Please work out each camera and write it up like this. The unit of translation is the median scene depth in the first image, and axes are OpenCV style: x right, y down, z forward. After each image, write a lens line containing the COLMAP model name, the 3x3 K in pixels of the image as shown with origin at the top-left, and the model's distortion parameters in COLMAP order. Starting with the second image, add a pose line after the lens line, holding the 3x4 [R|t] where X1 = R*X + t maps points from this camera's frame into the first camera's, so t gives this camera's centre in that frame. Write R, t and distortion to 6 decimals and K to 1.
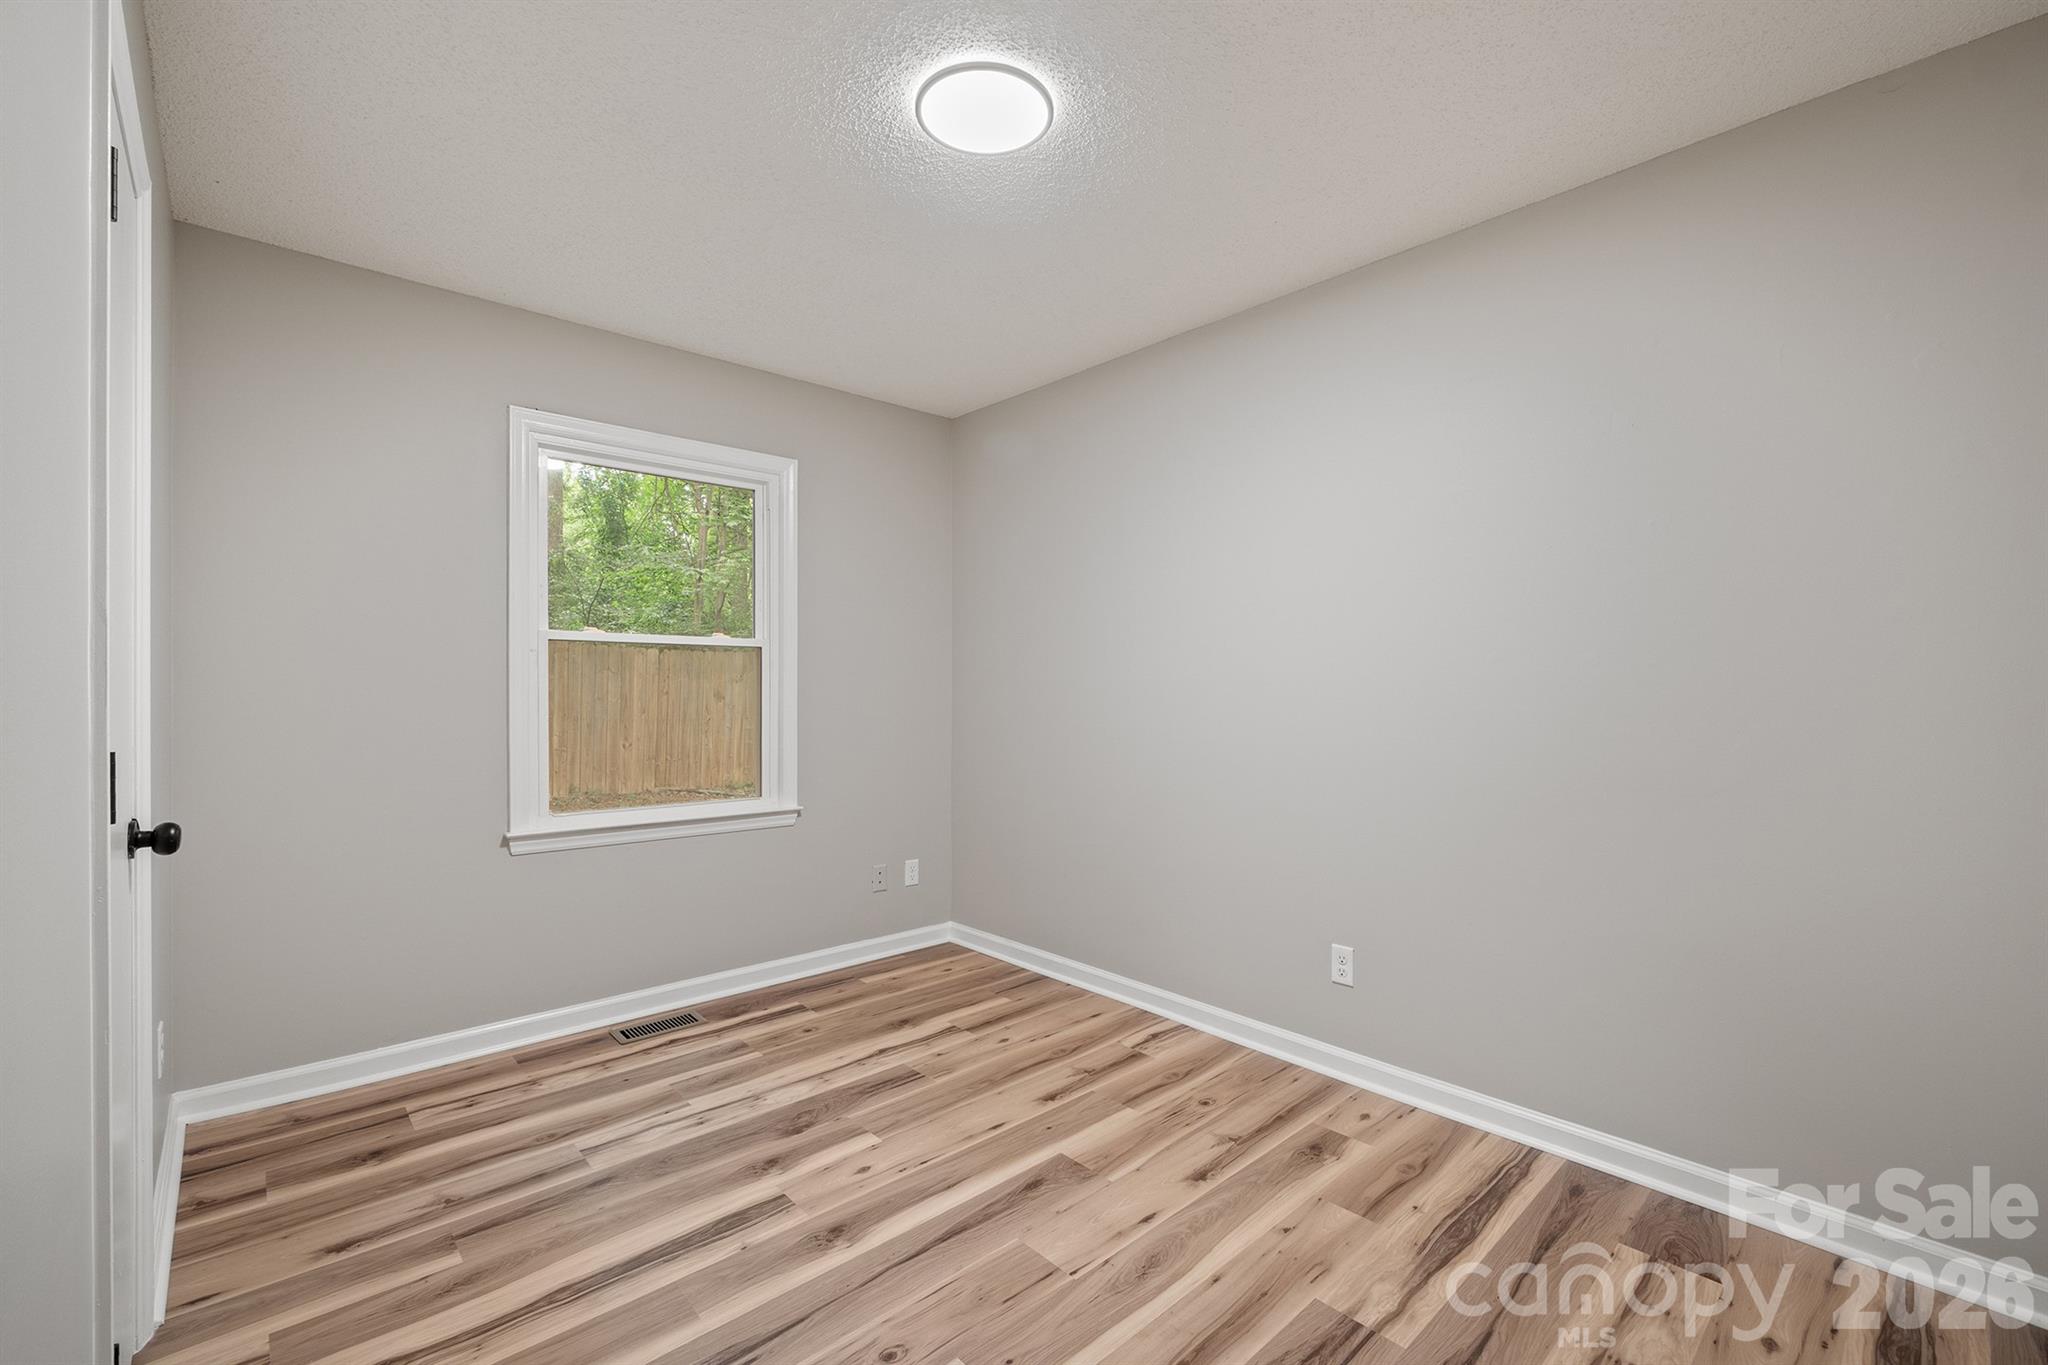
lens RADIAL K [[859.2, 0, 1015.8], [0, 859.2, 703.8], [0, 0, 1]] dist [-0.005931, -0.000945]
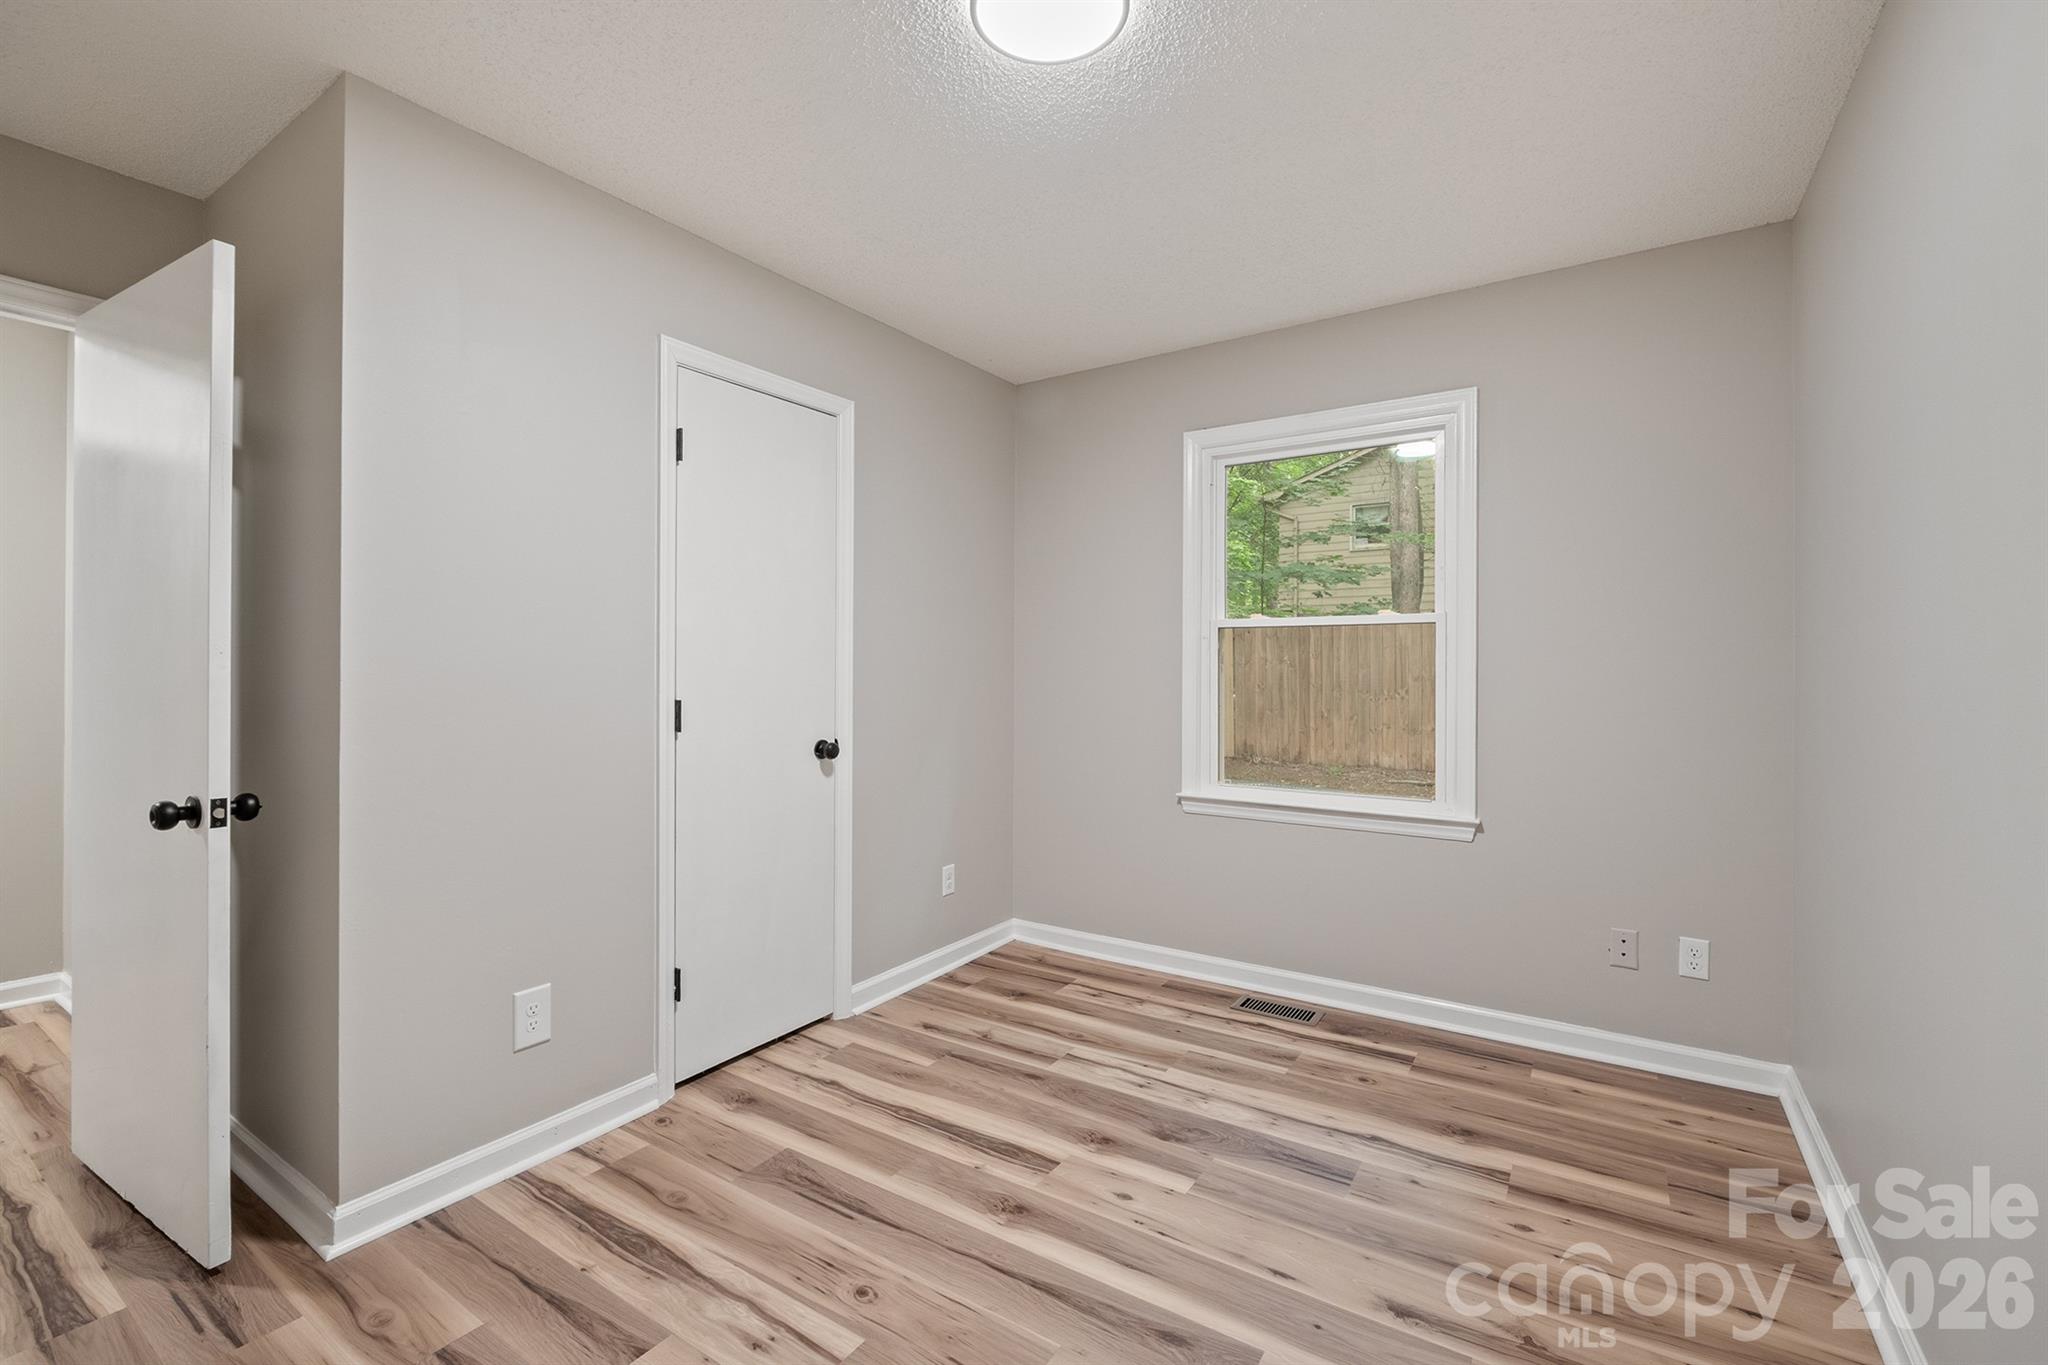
lens RADIAL K [[859.2, 0, 1026.6], [0, 859.2, 671.6], [0, 0, 1]] dist [-0.005931, -0.000945]
pose [[0.264249, 0.001485, -0.964453, 0.542975], [-0.016288, 0.999863, -0.002923, -0.011013], [0.964317, 0.016482, 0.264237, 0.518053]]
